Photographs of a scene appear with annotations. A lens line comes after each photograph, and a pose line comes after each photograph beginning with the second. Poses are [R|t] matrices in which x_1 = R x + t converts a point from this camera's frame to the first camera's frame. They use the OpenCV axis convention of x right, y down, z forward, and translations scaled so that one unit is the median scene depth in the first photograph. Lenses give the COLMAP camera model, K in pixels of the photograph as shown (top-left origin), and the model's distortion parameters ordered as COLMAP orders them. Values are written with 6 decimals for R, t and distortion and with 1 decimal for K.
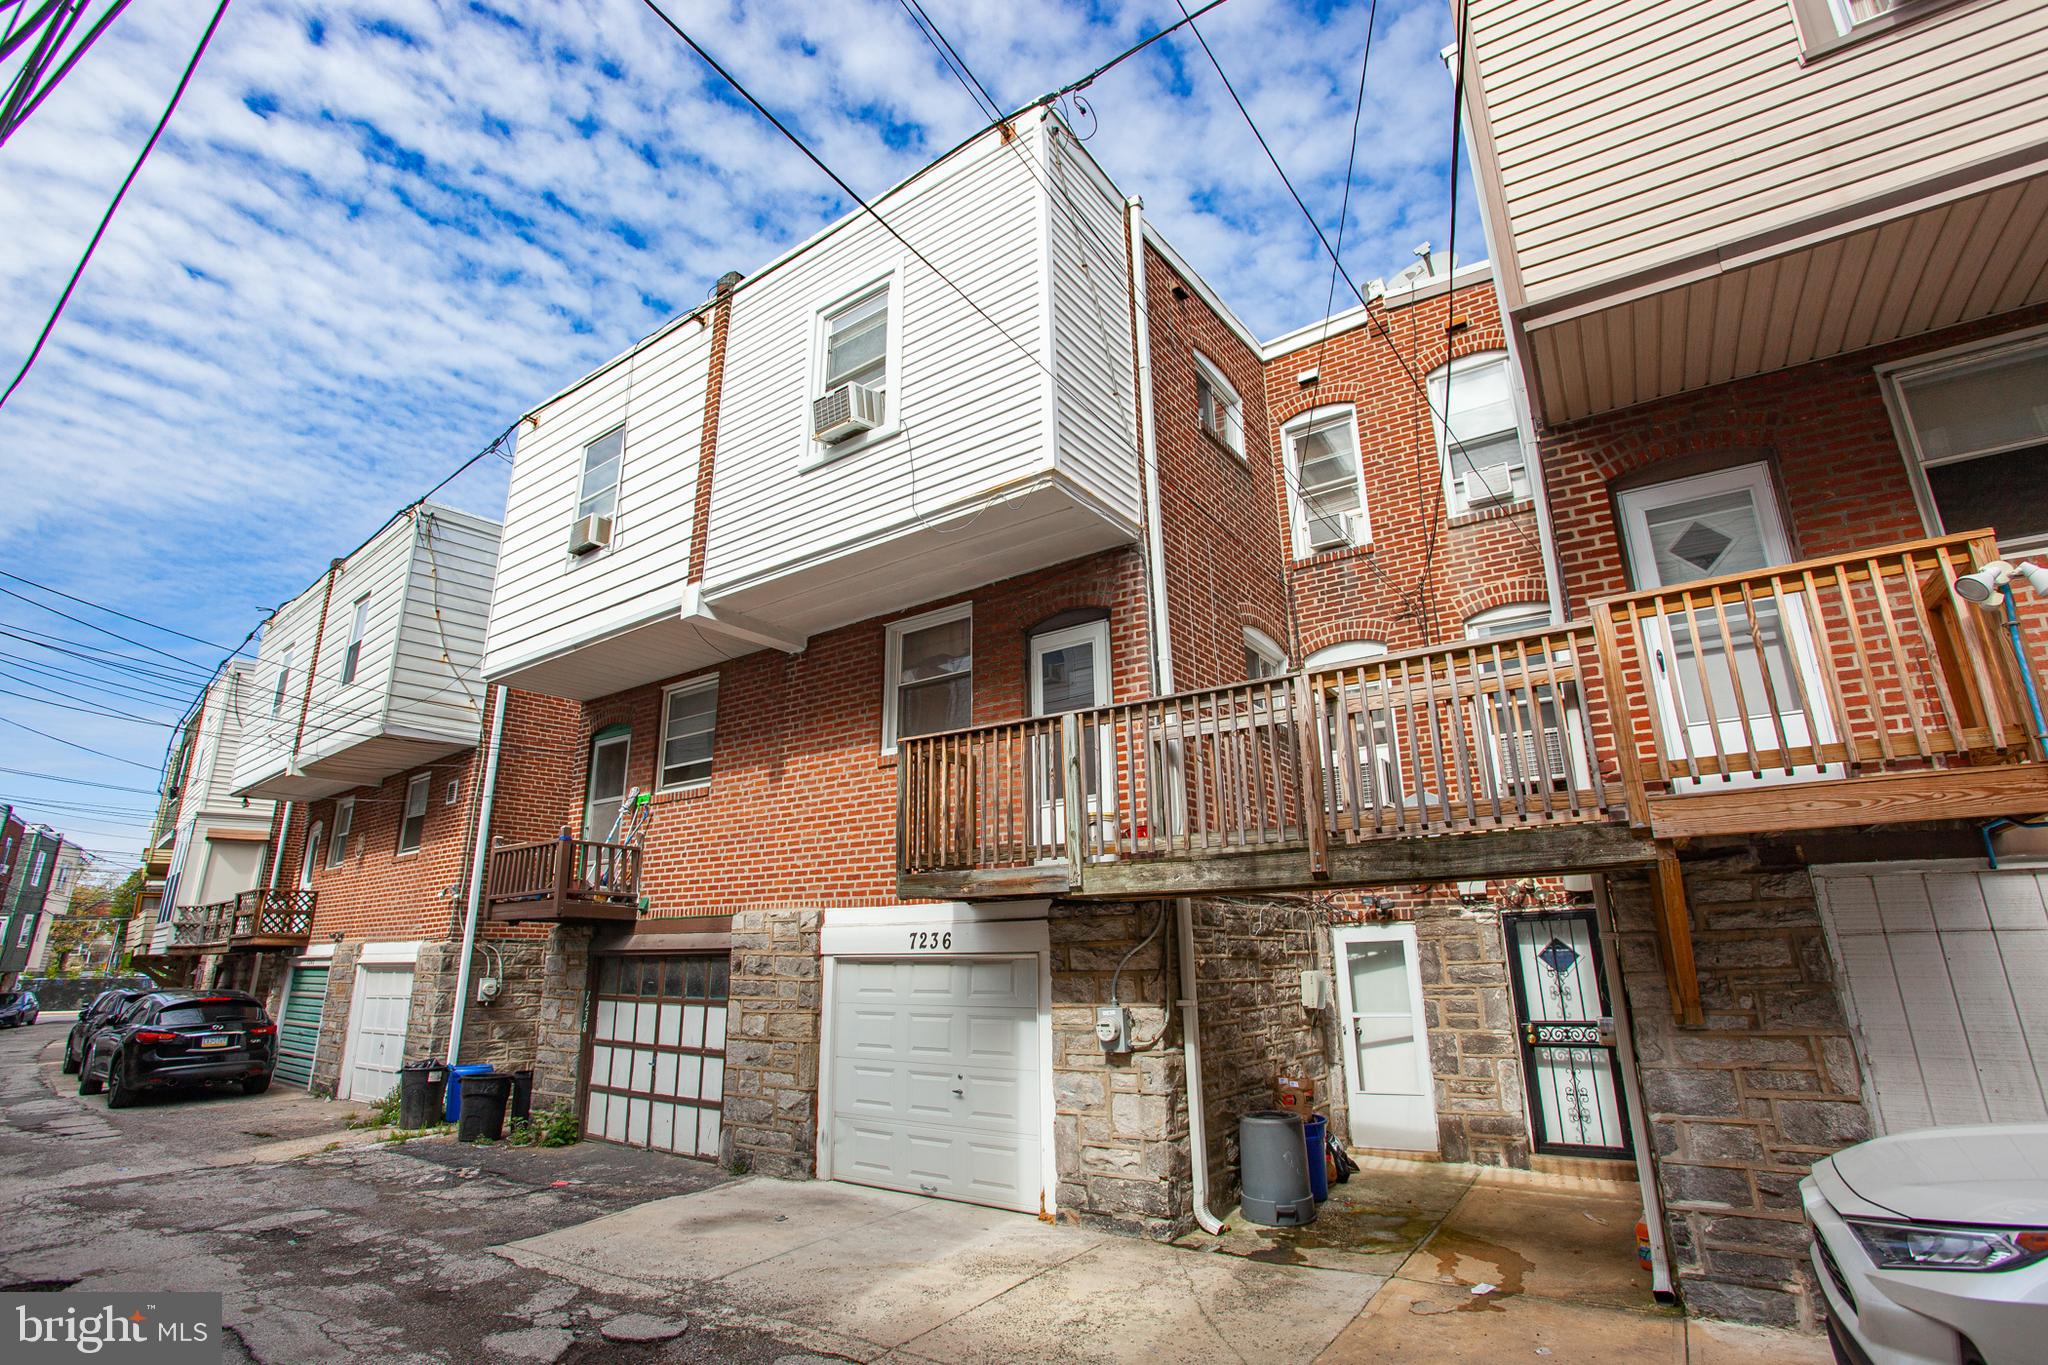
lens RADIAL K [[992.7, 0, 1015.9], [0, 992.7, 662.2], [0, 0, 1]] dist [-0.063859, 0.037449]
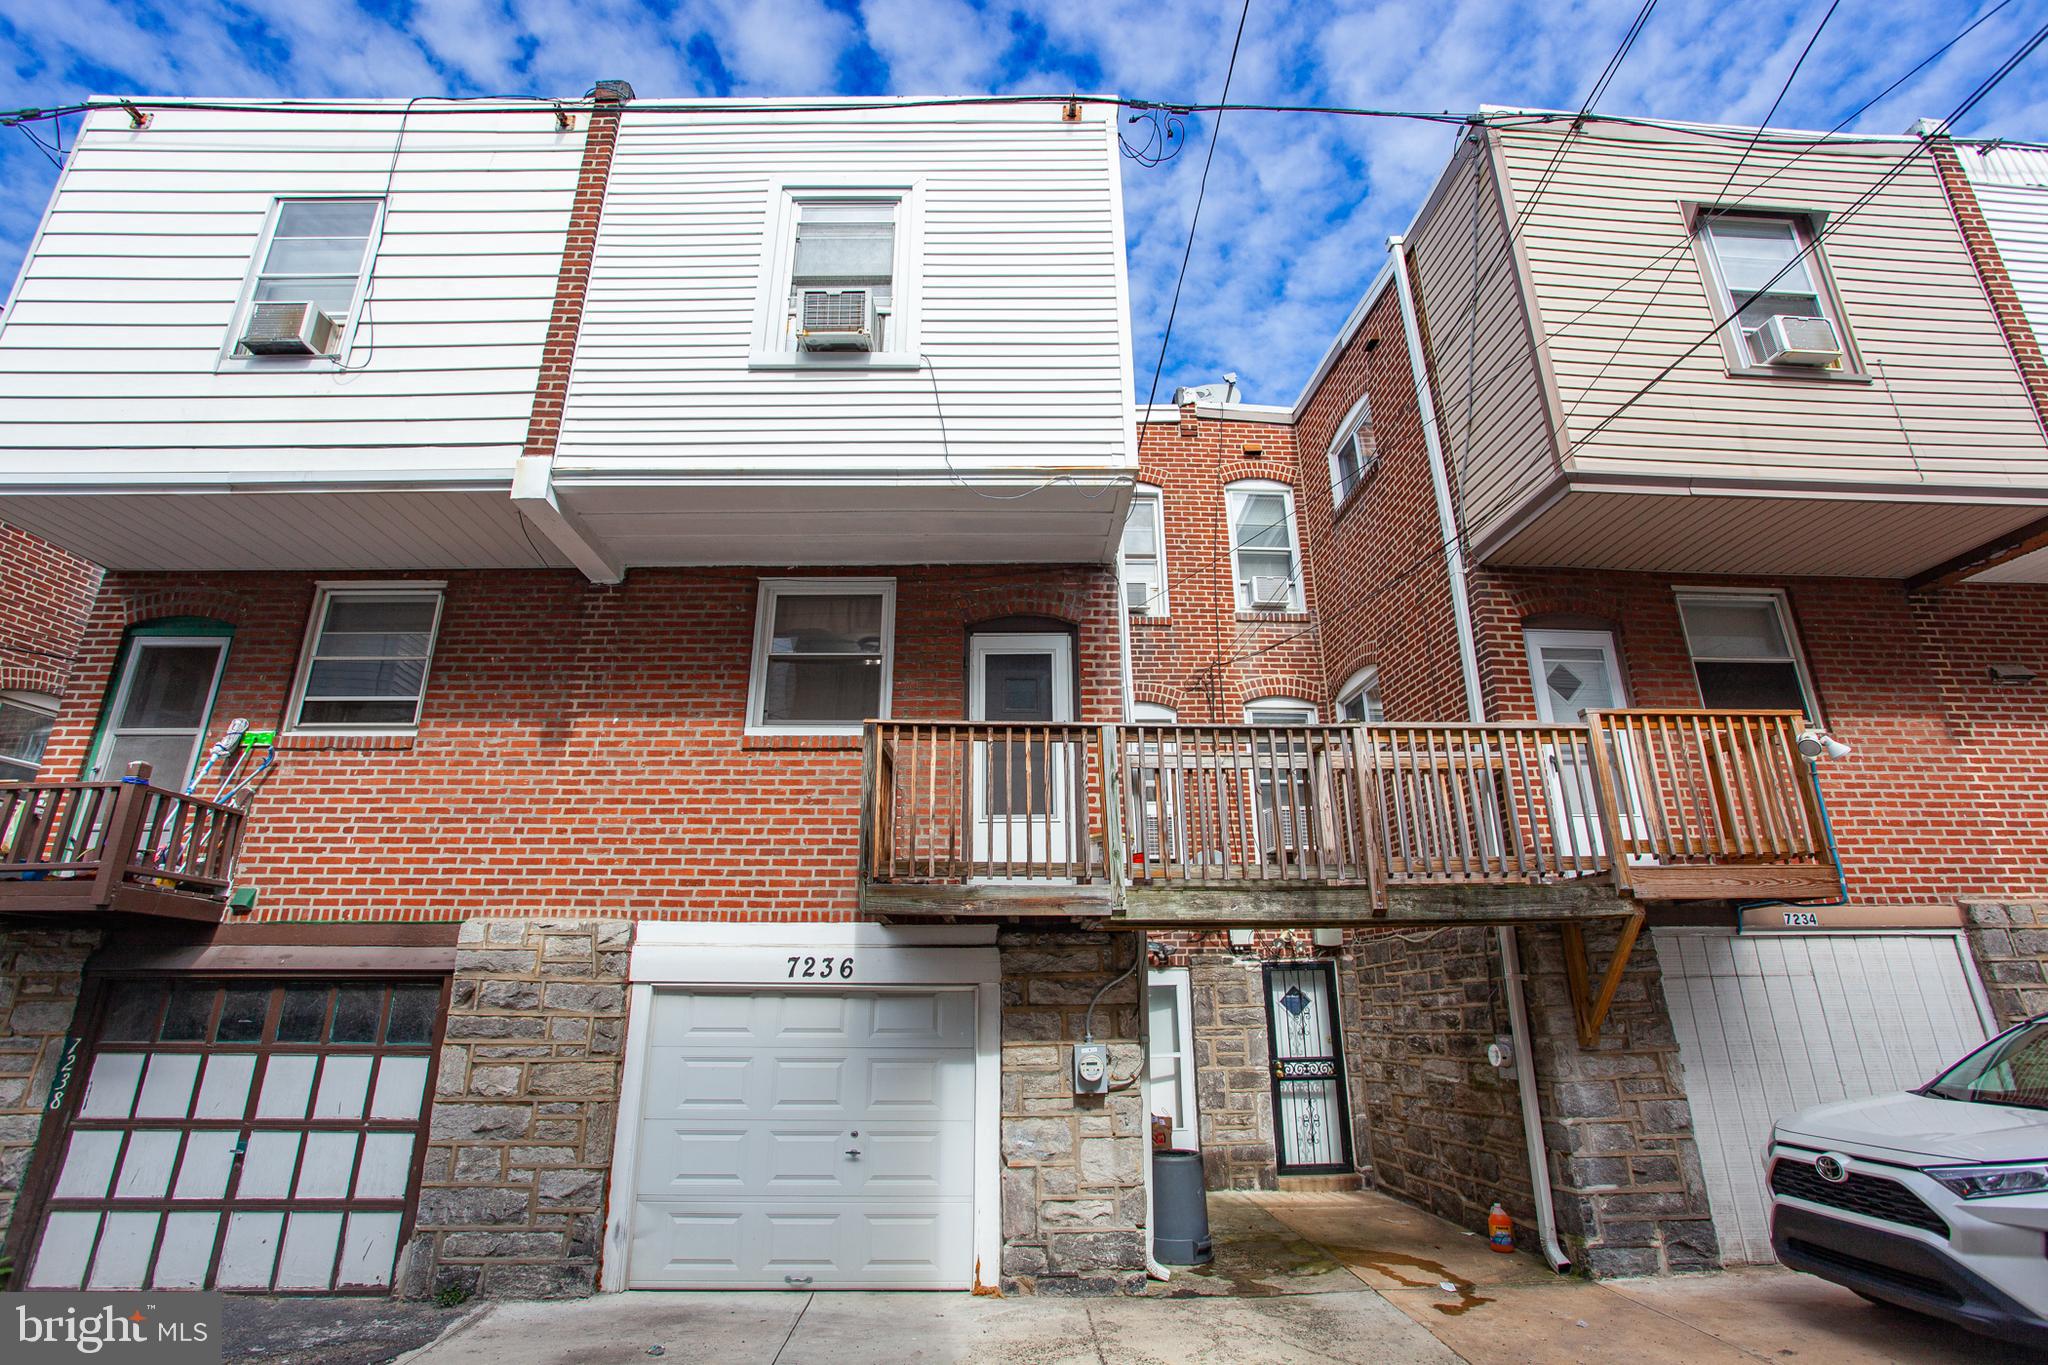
lens RADIAL K [[992.7, 0, 1015.9], [0, 992.7, 662.2], [0, 0, 1]] dist [-0.063859, 0.037449]
pose [[0.802551, 0.206354, 0.559759, -0.457333], [-0.177220, 0.978382, -0.106590, 0.090299], [-0.569653, -0.013657, 0.821772, 0.233801]]
